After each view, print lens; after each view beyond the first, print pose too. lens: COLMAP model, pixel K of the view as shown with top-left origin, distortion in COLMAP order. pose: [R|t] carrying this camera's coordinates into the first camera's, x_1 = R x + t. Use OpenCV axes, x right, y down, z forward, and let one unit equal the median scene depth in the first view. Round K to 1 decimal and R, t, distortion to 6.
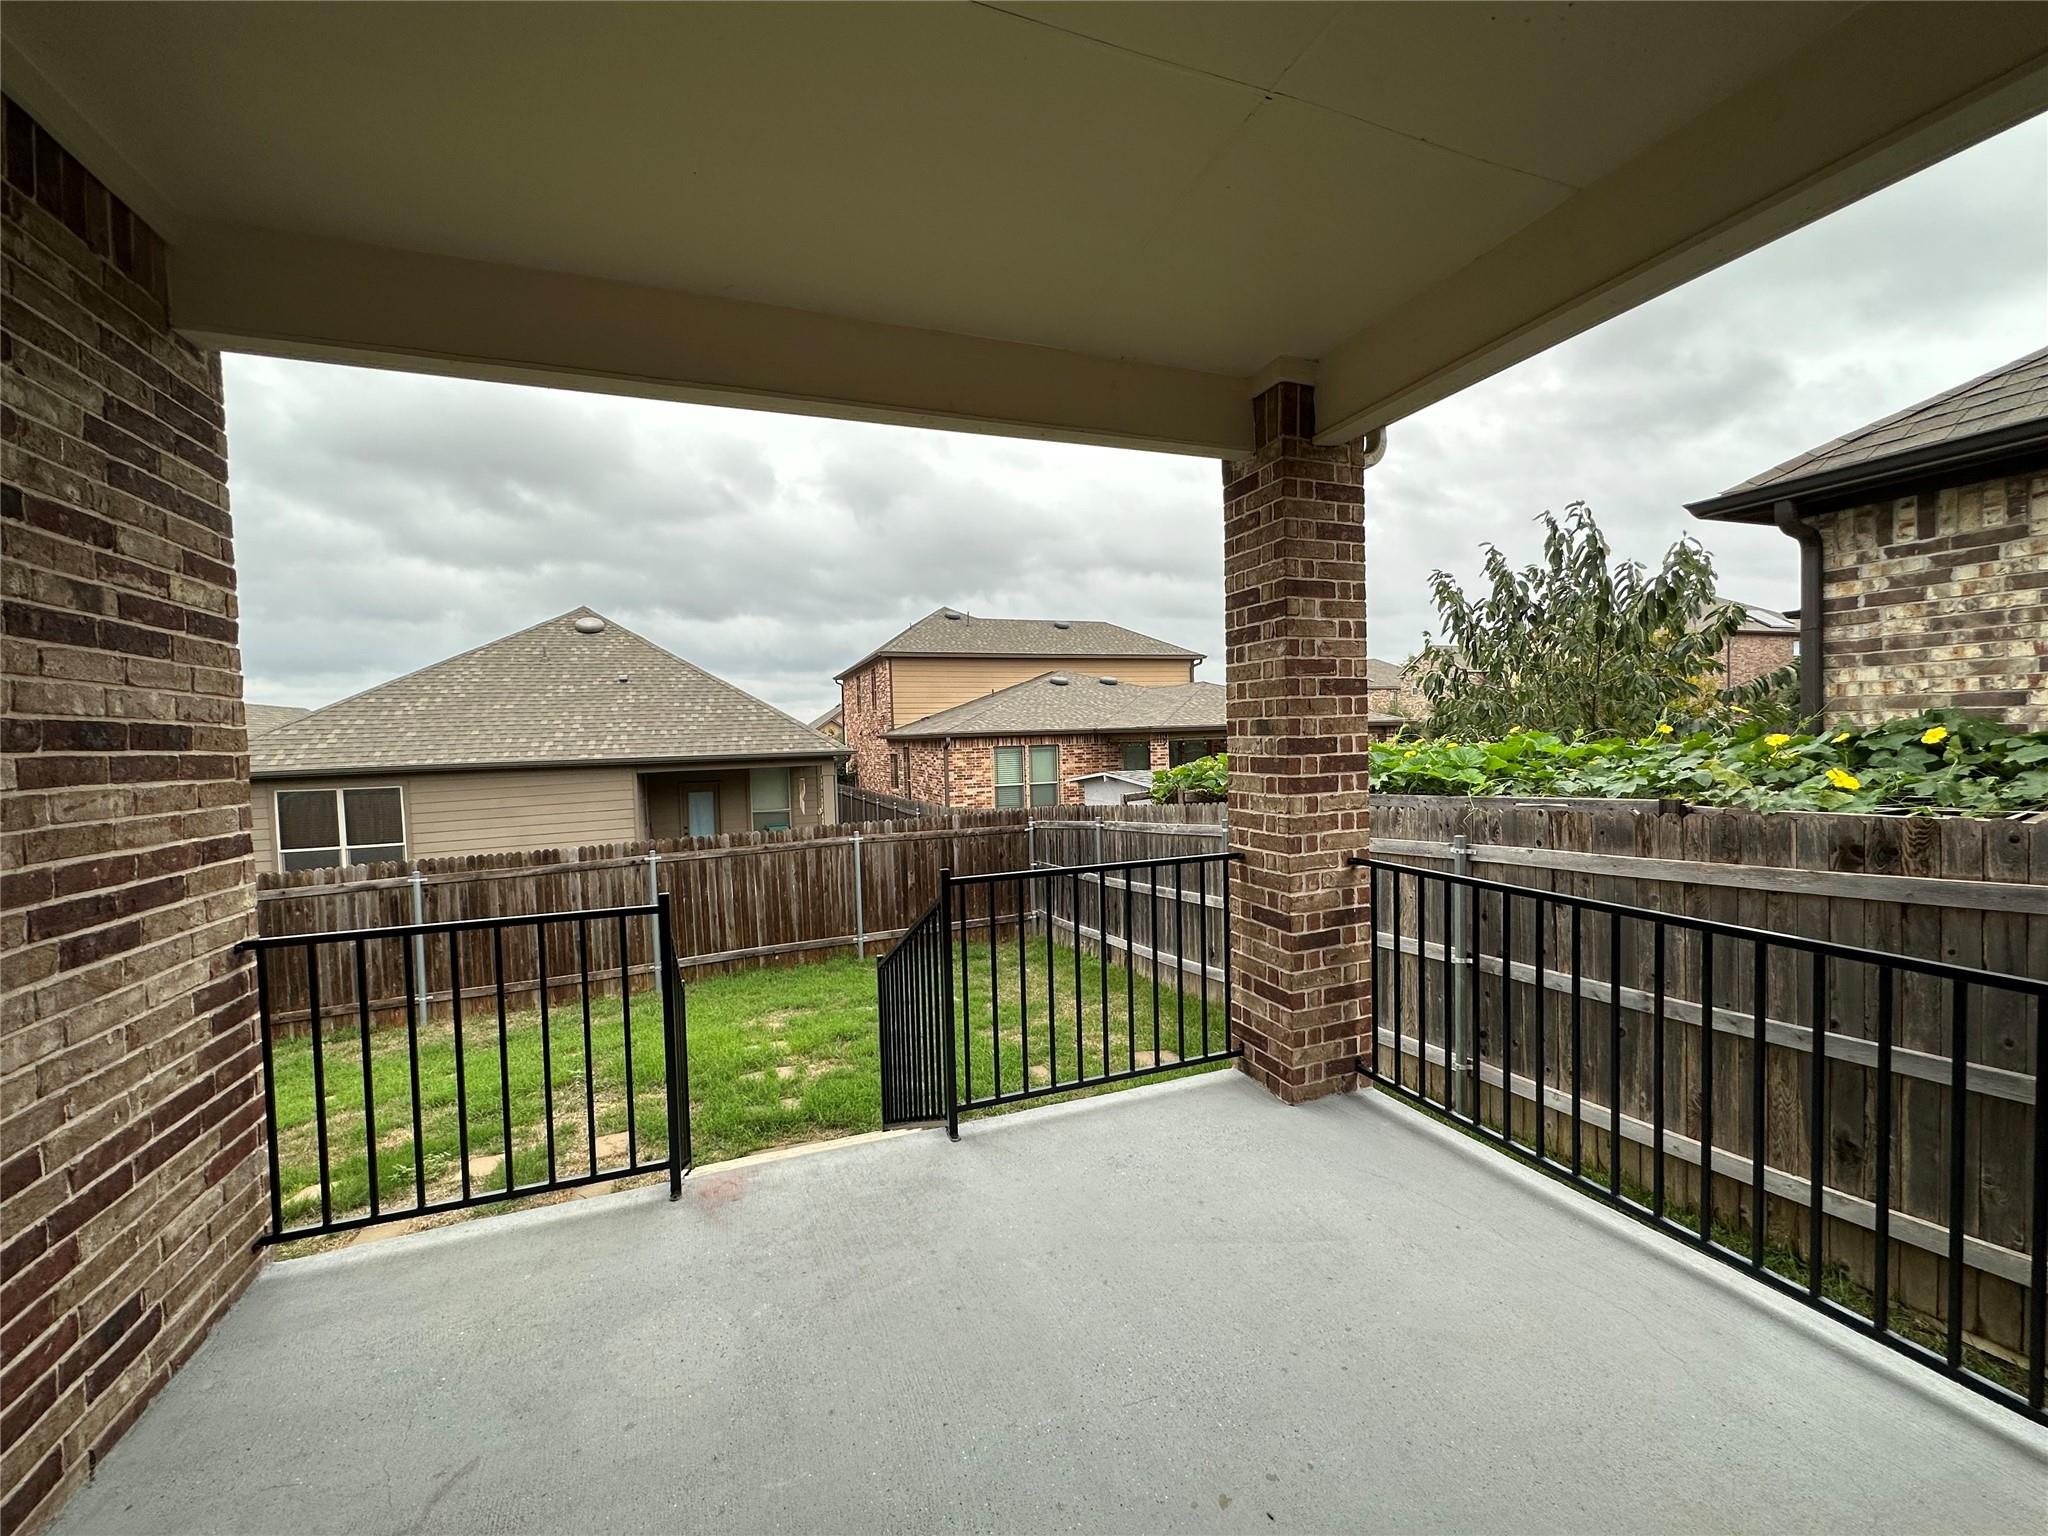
lens RADIAL K [[820.8, 0, 1023.5], [0, 820.8, 767.2], [0, 0, 1]] dist [0.007298, -0.000453]
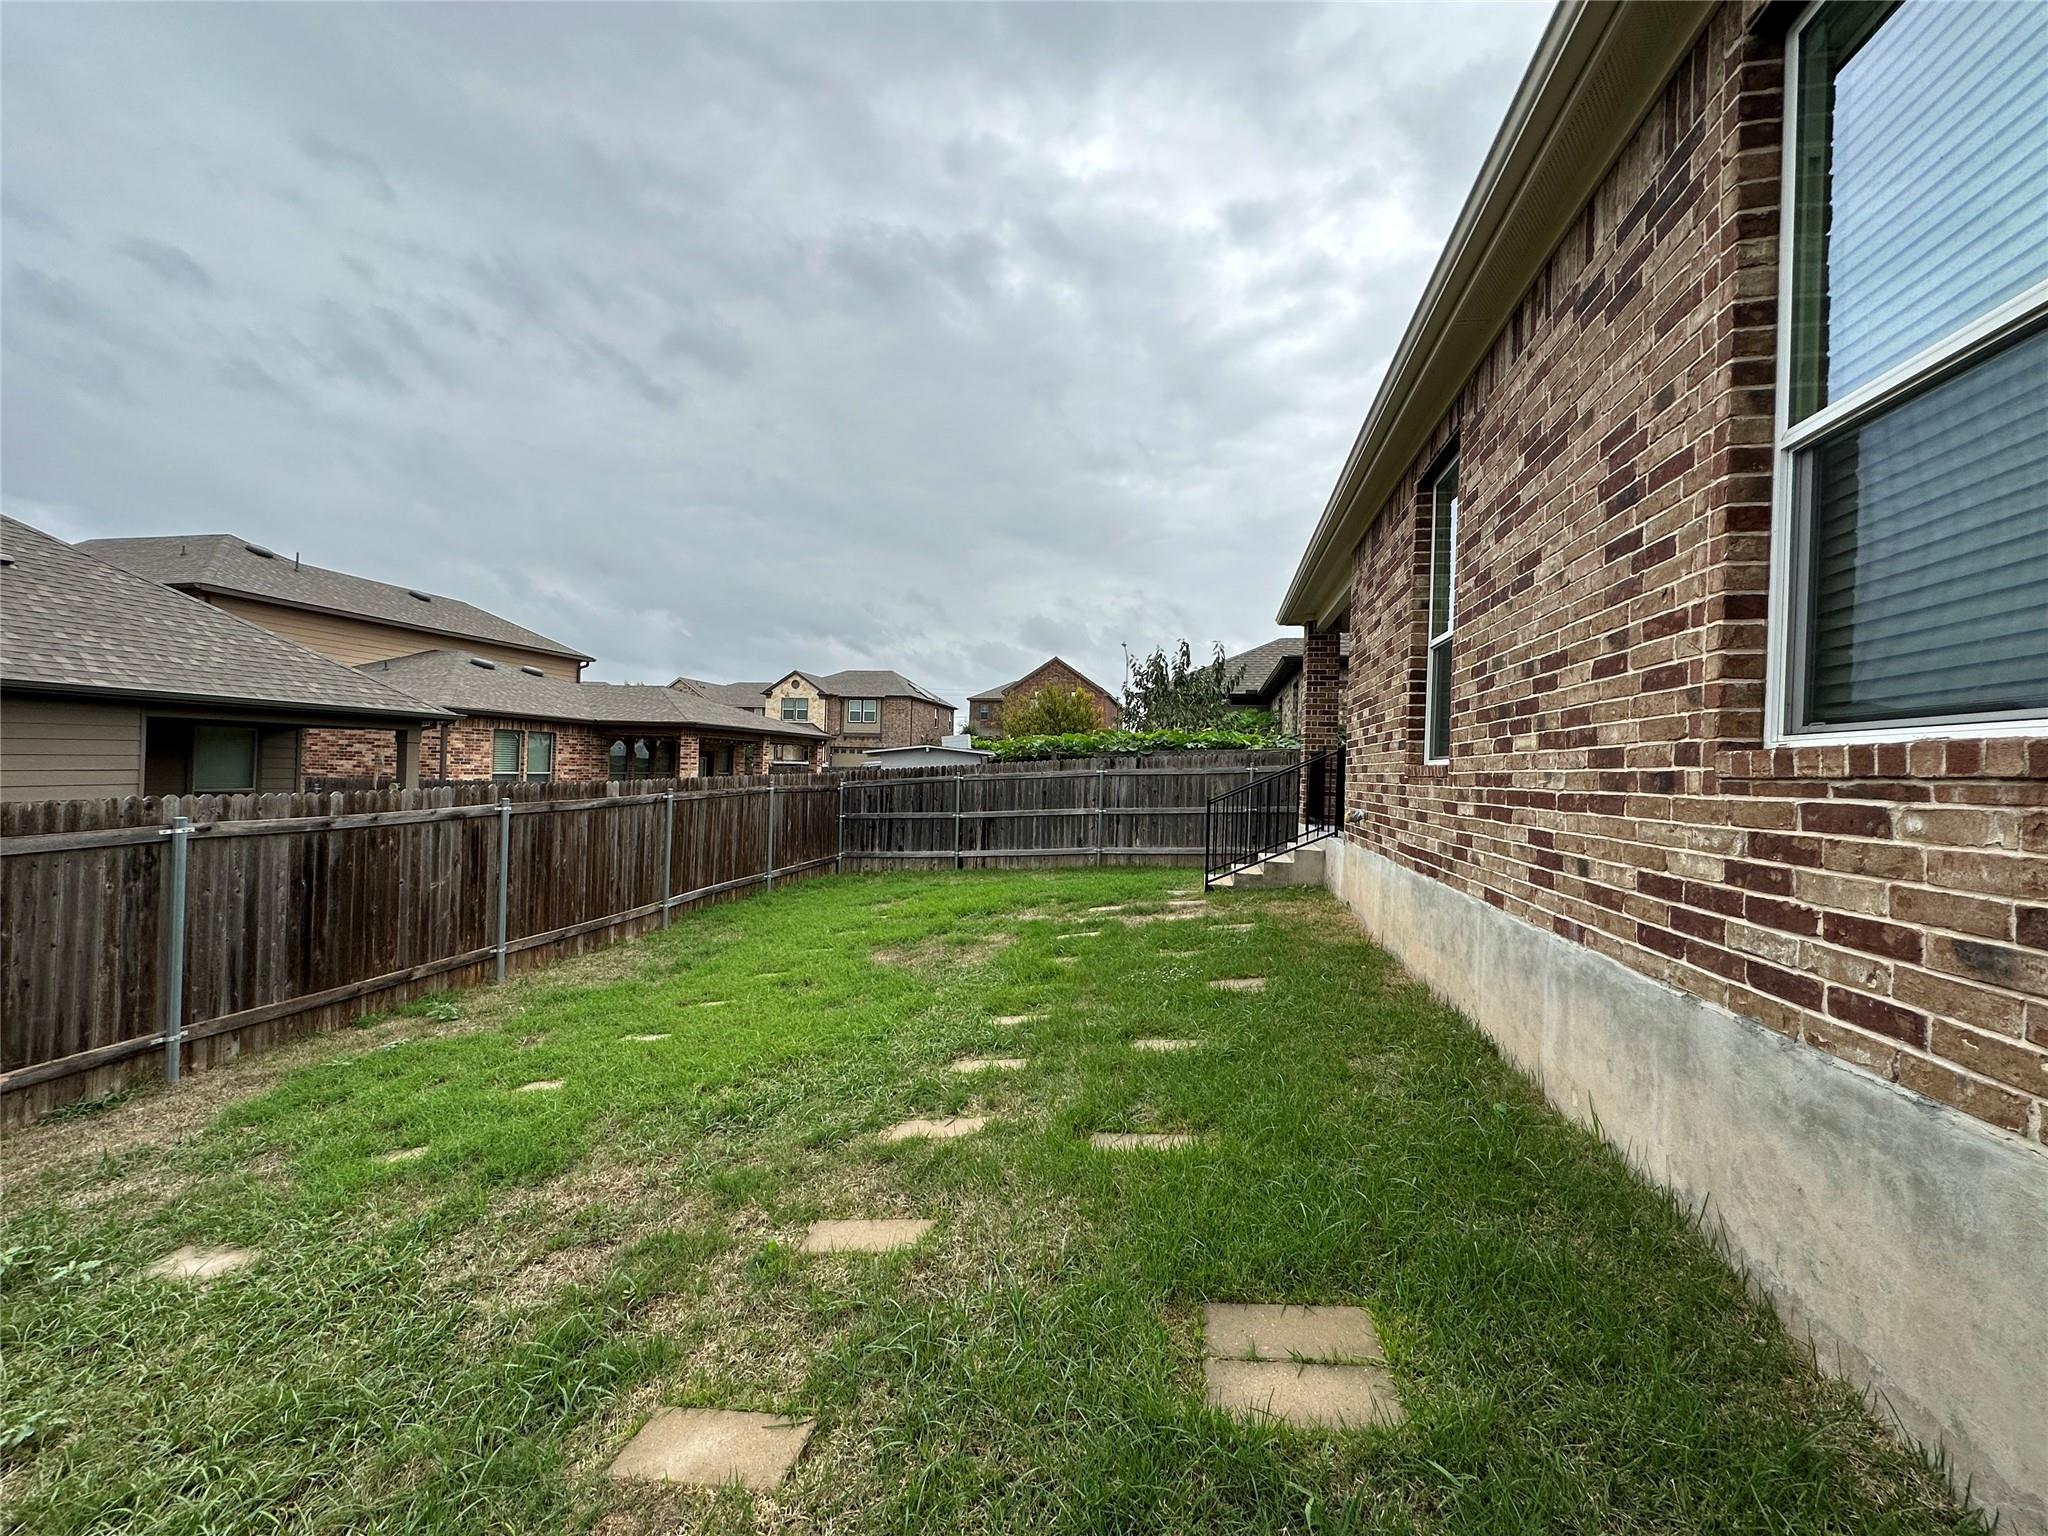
lens RADIAL K [[820.8, 0, 1030.3], [0, 820.8, 769.4], [0, 0, 1]] dist [0.007298, -0.000453]
pose [[0.538323, 0.045112, 0.841530, -0.567362], [-0.012391, 0.998882, -0.045621, 0.062899], [-0.842648, 0.014132, 0.538280, 0.042239]]
